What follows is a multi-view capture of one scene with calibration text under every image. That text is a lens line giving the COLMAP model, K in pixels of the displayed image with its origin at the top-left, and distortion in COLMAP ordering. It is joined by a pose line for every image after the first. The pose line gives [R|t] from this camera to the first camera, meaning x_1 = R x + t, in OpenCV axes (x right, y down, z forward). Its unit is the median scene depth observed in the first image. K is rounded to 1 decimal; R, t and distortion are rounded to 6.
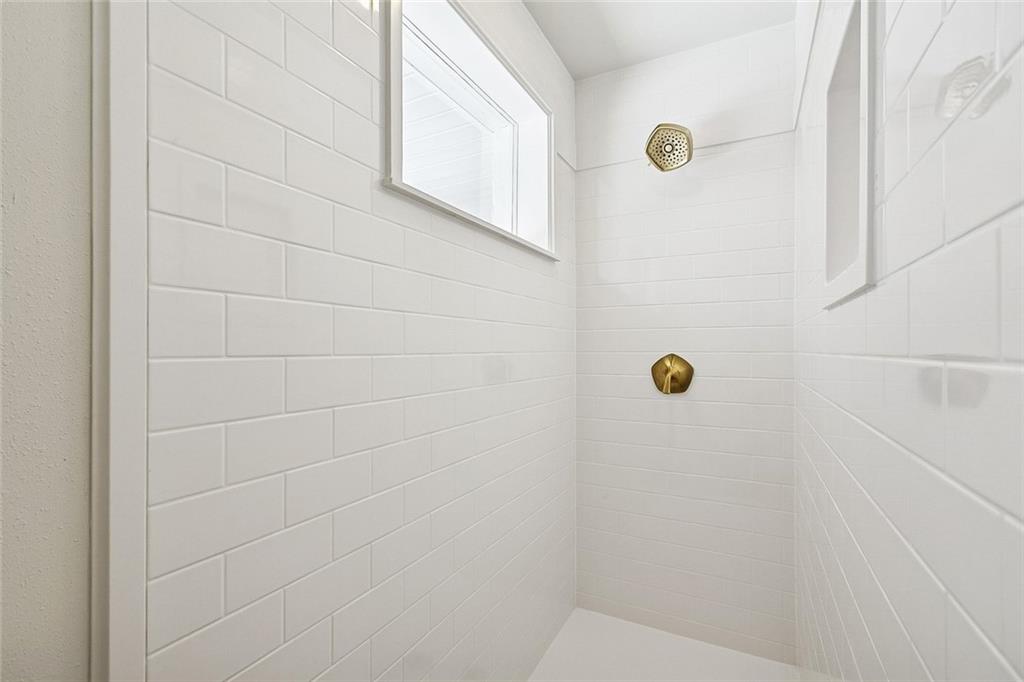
lens RADIAL K [[471.1, 0, 506.5], [0, 471.1, 335.2], [0, 0, 1]] dist [0.000722, 0.000458]
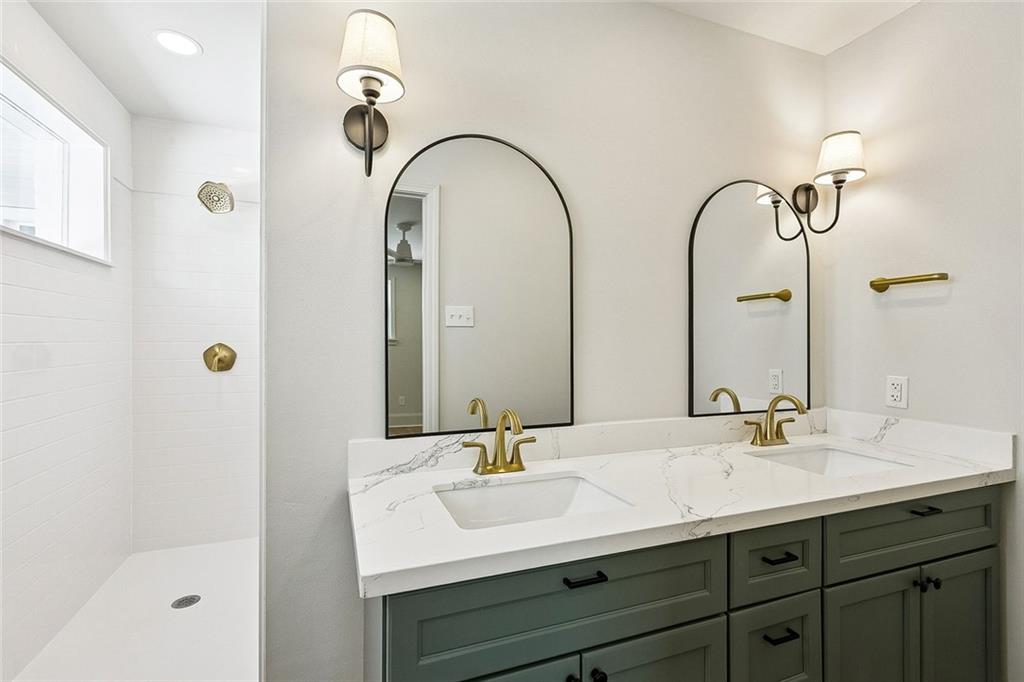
lens RADIAL K [[471.1, 0, 506.5], [0, 471.1, 335.2], [0, 0, 1]] dist [0.000722, 0.000458]
pose [[0.676797, -0.000882, 0.736169, -0.102102], [-0.018655, 0.999658, 0.018349, -0.025128], [-0.735933, -0.026152, 0.676549, -0.578815]]
